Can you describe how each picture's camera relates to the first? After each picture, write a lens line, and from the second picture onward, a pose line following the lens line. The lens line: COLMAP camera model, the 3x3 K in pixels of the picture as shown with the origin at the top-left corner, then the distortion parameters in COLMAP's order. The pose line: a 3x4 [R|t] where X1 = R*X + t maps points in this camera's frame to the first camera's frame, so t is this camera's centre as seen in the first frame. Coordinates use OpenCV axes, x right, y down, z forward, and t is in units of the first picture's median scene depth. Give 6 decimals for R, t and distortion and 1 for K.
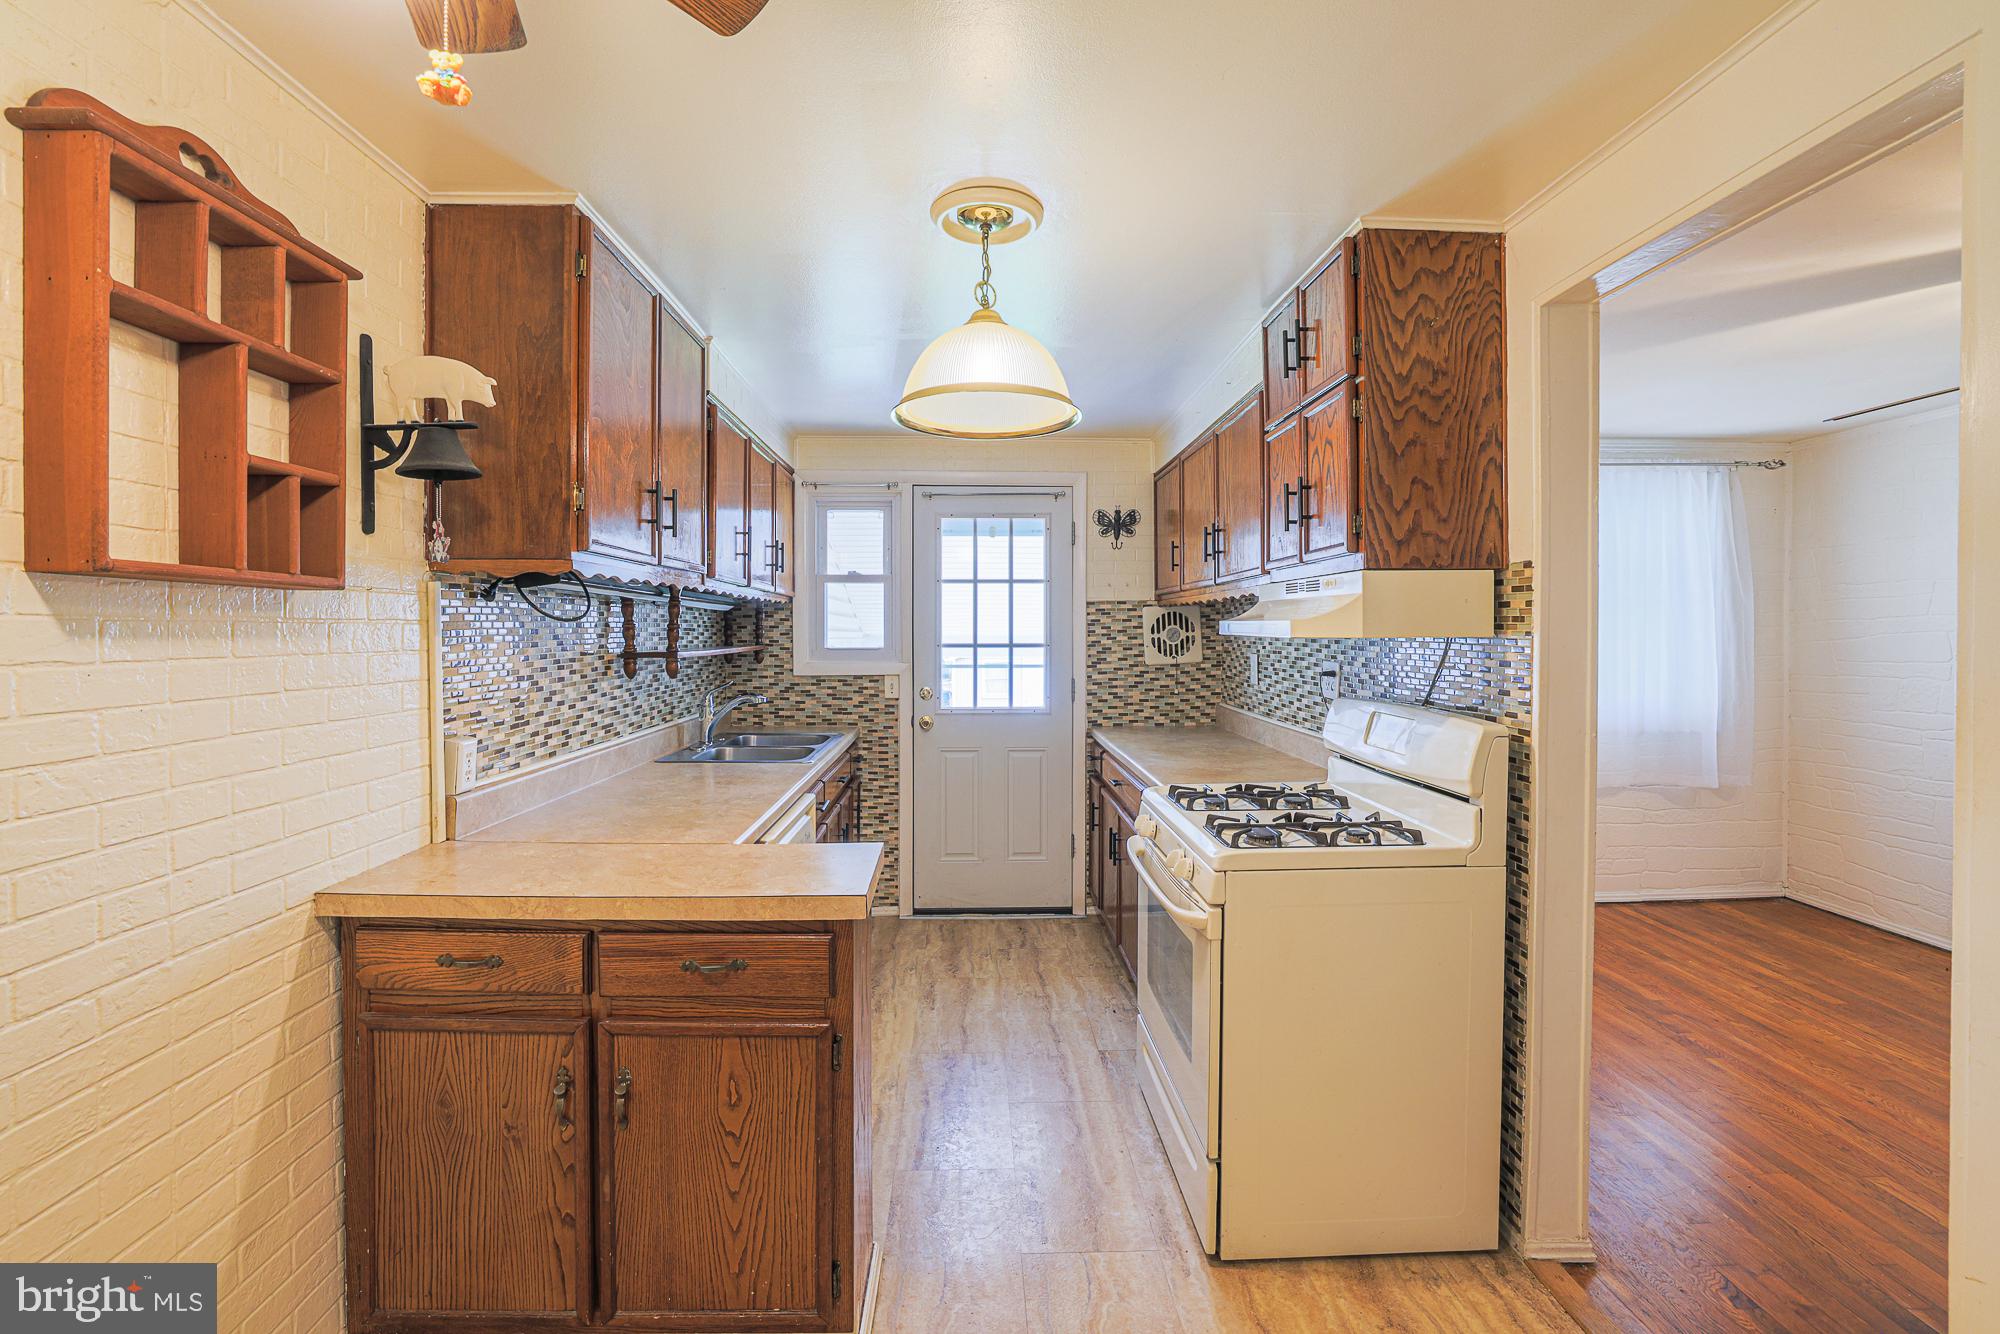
lens RADIAL K [[875.0, 0, 998.4], [0, 875.0, 632.4], [0, 0, 1]] dist [-0.050016, 0.016820]
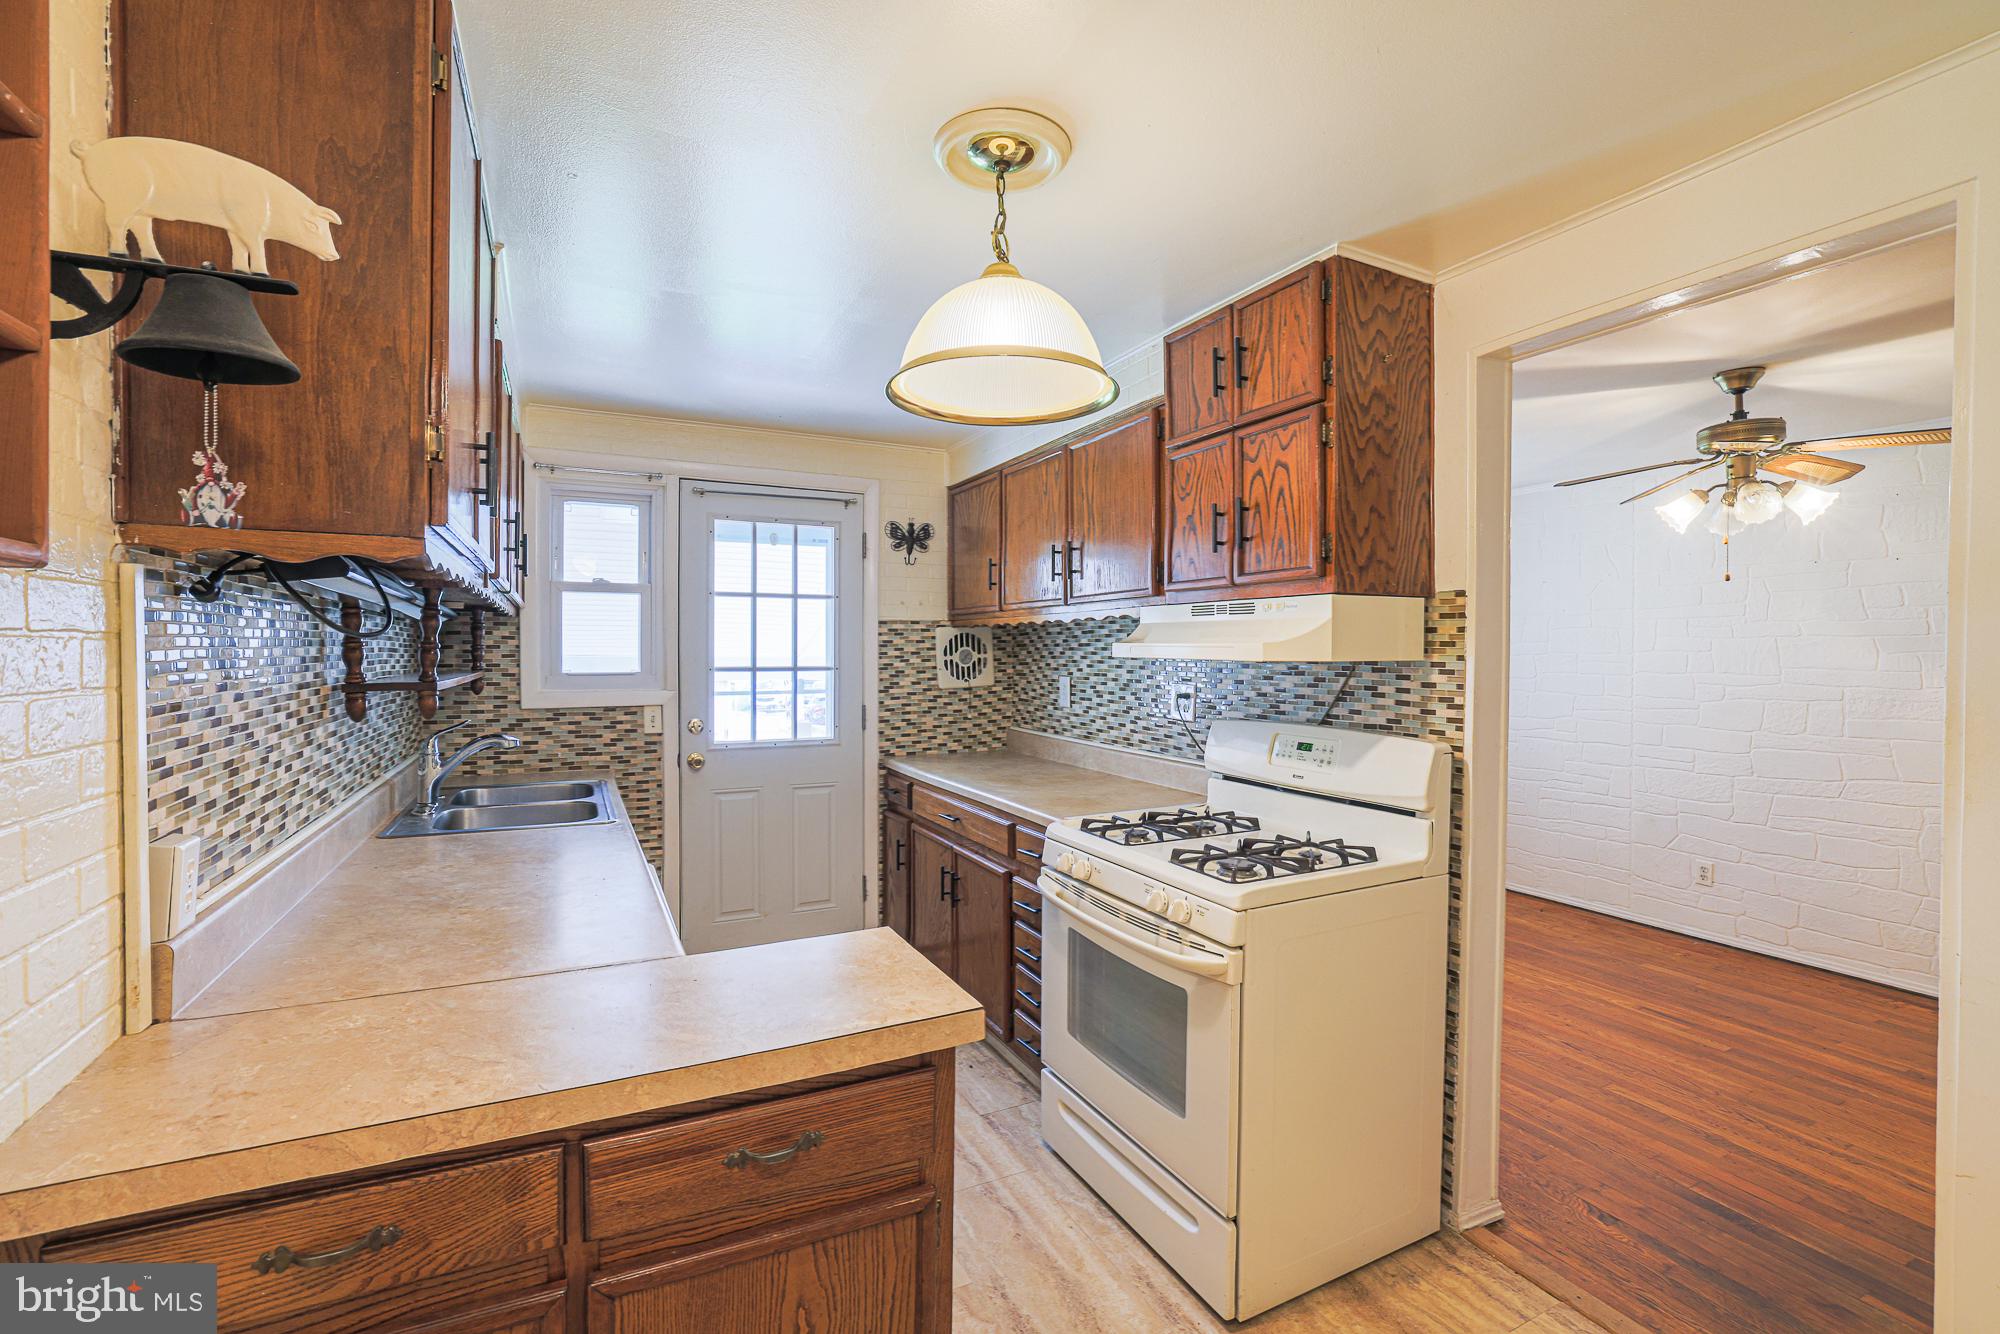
lens RADIAL K [[872.9, 0, 1016.6], [0, 872.9, 657.2], [0, 0, 1]] dist [-0.048768, 0.017491]
pose [[0.906677, 0.000042, 0.421826, -0.247983], [-0.001883, 0.999990, 0.003947, -0.001218], [-0.421822, -0.004373, 0.906668, 0.176855]]
